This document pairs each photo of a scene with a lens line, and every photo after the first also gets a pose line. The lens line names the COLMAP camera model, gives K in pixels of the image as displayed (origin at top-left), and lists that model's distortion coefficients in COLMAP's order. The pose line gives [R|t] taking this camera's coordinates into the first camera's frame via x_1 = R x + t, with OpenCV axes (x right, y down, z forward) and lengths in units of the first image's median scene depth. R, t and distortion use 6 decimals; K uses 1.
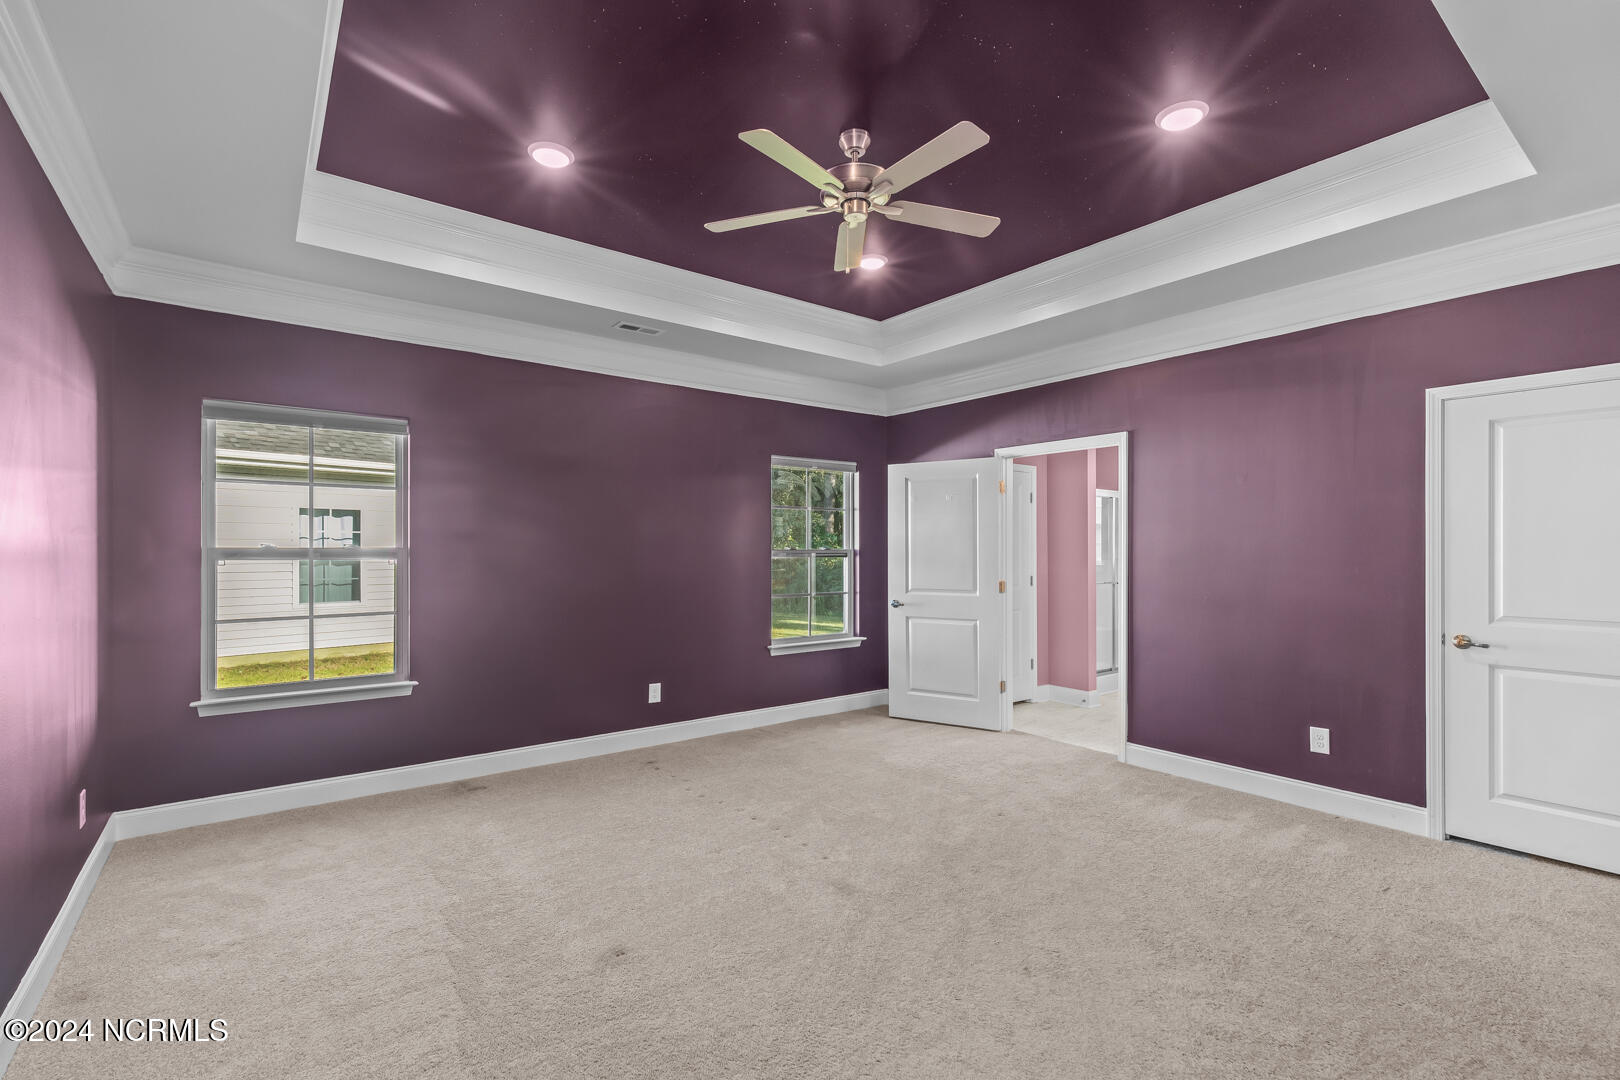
lens RADIAL K [[719.0, 0, 833.8], [0, 719.0, 545.8], [0, 0, 1]] dist [0.007283, -0.000741]
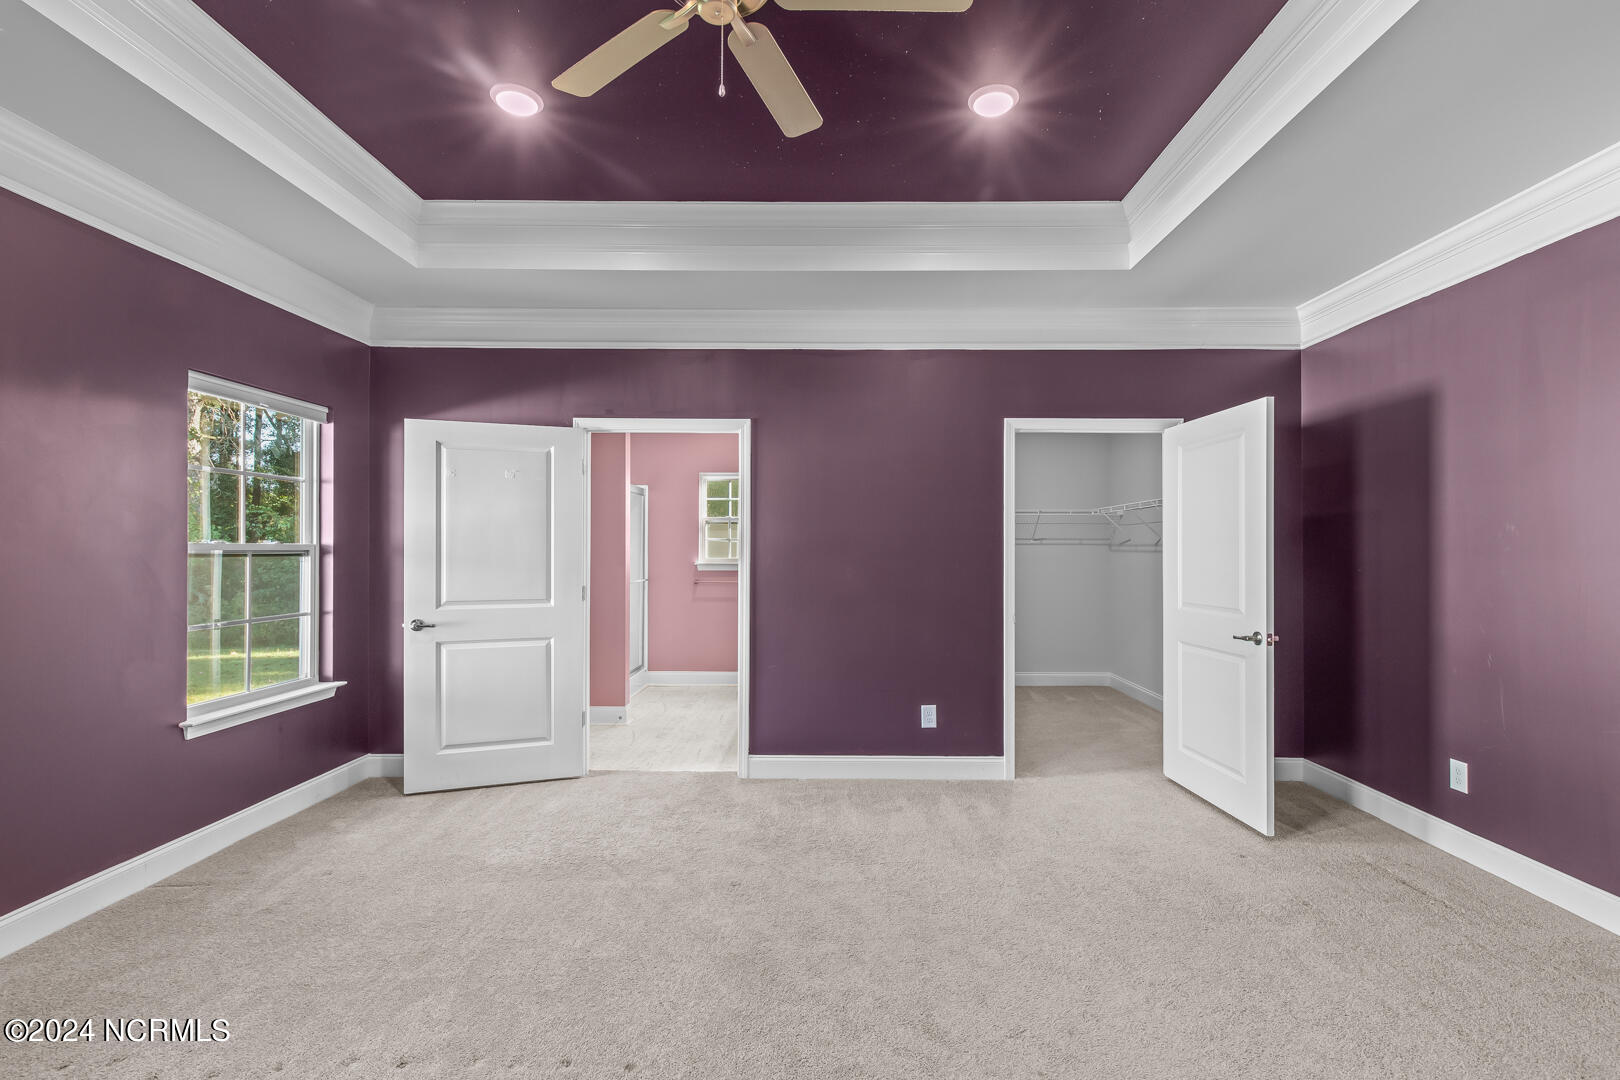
lens RADIAL K [[721.9, 0, 821.9], [0, 721.9, 550.3], [0, 0, 1]] dist [0.010632, -0.000924]
pose [[0.634348, 0.001923, 0.773045, -0.212581], [-0.007456, 0.999966, 0.003631, 0.005066], [-0.773011, -0.008067, 0.634341, 0.291199]]
